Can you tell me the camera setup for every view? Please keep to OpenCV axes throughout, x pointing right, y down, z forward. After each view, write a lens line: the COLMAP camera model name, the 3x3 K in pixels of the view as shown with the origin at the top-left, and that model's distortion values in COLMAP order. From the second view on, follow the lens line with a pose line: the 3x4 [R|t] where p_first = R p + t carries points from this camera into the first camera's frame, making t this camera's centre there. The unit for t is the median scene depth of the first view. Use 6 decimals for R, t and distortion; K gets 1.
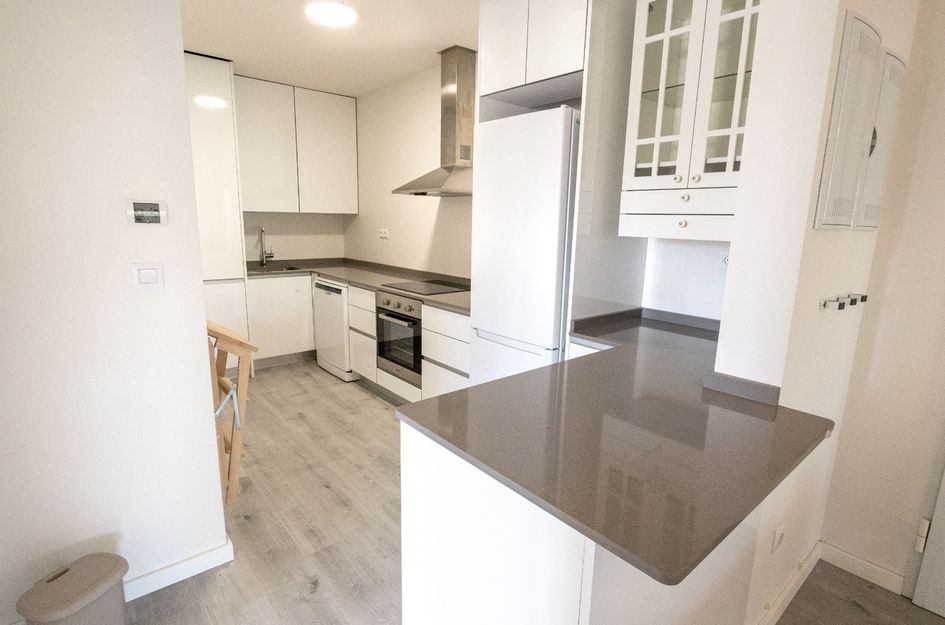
lens RADIAL K [[486.1, 0, 472.5], [0, 486.1, 312.5], [0, 0, 1]] dist [-0.016113, 0.000307]
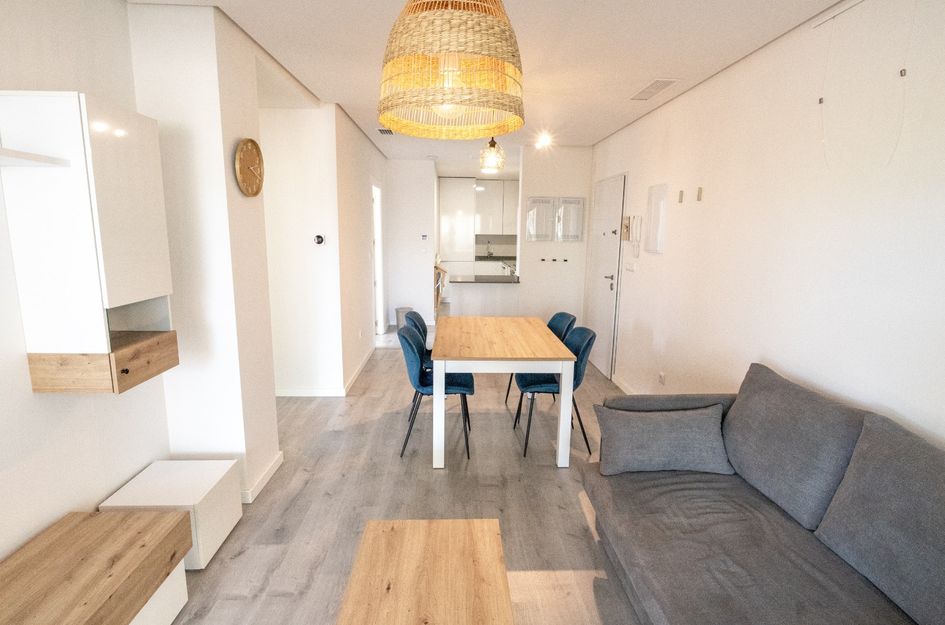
lens RADIAL K [[478.2, 0, 472.5], [0, 478.2, 312.5], [0, 0, 1]] dist [-0.014367, 0.000186]
pose [[0.789247, 0.094284, -0.606794, 0.958423], [-0.116139, 0.993228, 0.003268, 0.167530], [0.602993, 0.067893, 0.794852, -0.859150]]
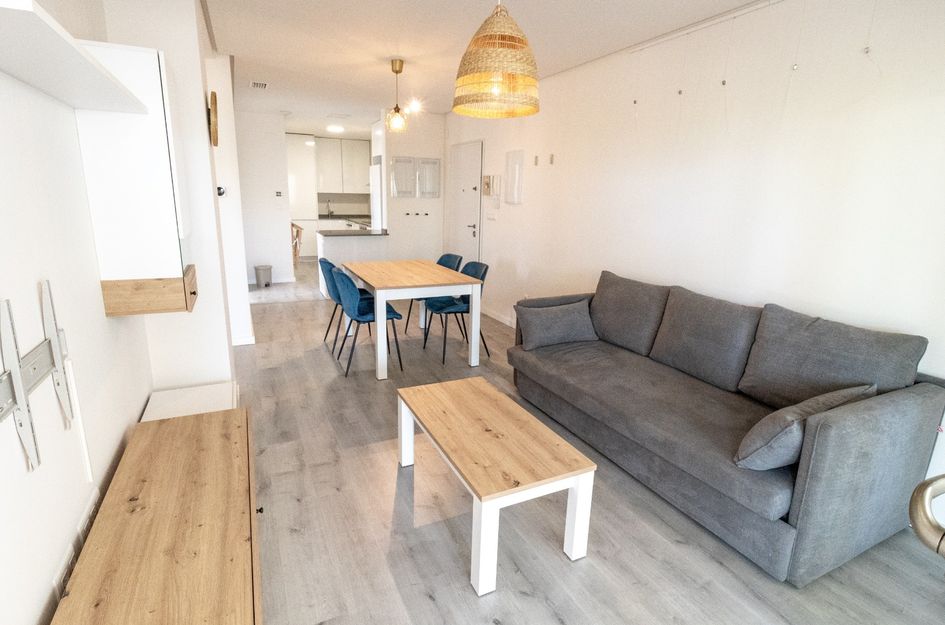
lens RADIAL K [[486.1, 0, 472.5], [0, 486.1, 312.5], [0, 0, 1]] dist [-0.016113, 0.000307]
pose [[0.968773, 0.058373, -0.240980, 0.866568], [-0.050406, 0.997963, 0.039097, 0.248406], [0.242772, -0.025729, 0.969742, -1.151117]]
